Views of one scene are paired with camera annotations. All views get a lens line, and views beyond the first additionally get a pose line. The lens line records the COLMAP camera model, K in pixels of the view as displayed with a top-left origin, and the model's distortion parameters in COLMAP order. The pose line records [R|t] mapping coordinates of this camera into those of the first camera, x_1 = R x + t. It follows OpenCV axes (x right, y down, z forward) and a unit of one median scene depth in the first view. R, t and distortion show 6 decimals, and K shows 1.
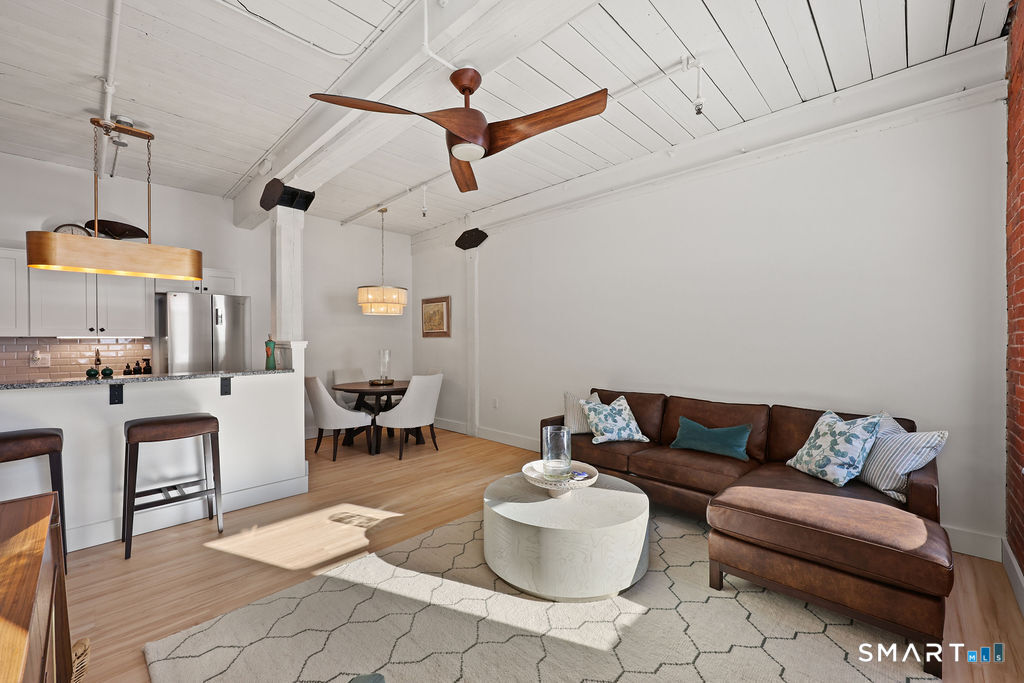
lens RADIAL K [[413.2, 0, 510.3], [0, 413.2, 345.1], [0, 0, 1]] dist [-0.003476, 0.000796]
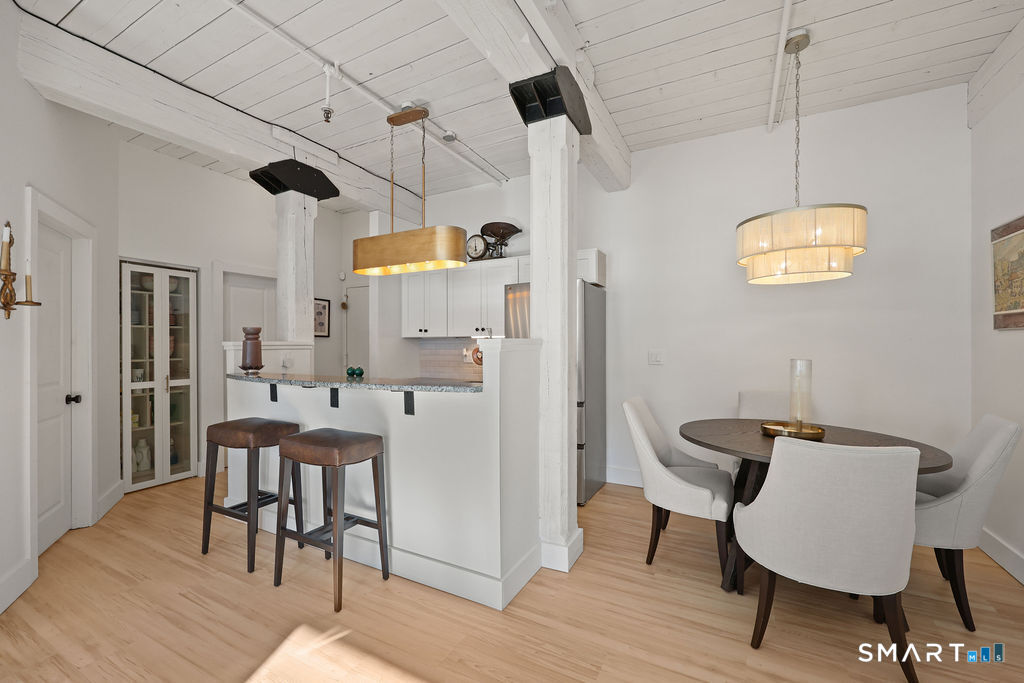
lens RADIAL K [[413.2, 0, 520.6], [0, 413.2, 343.6], [0, 0, 1]] dist [-0.003476, 0.000796]
pose [[0.288137, 0.004224, -0.957580, 0.037603], [-0.008388, 0.999963, 0.001887, -0.003780], [0.957553, 0.007488, 0.288161, 0.717610]]
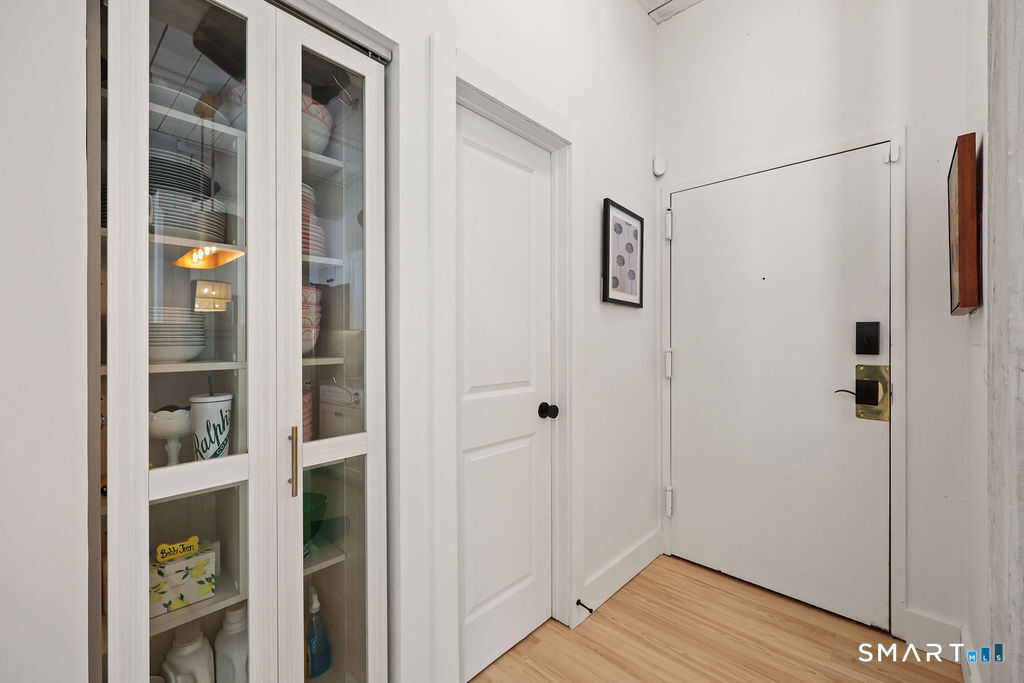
lens RADIAL K [[413.2, 0, 514.7], [0, 413.2, 335.5], [0, 0, 1]] dist [-0.003476, 0.000796]
pose [[0.006552, -0.010739, -0.999921, -0.801073], [-0.006312, 0.999922, -0.010780, 0.024053], [0.999959, 0.006383, 0.006484, 0.365632]]
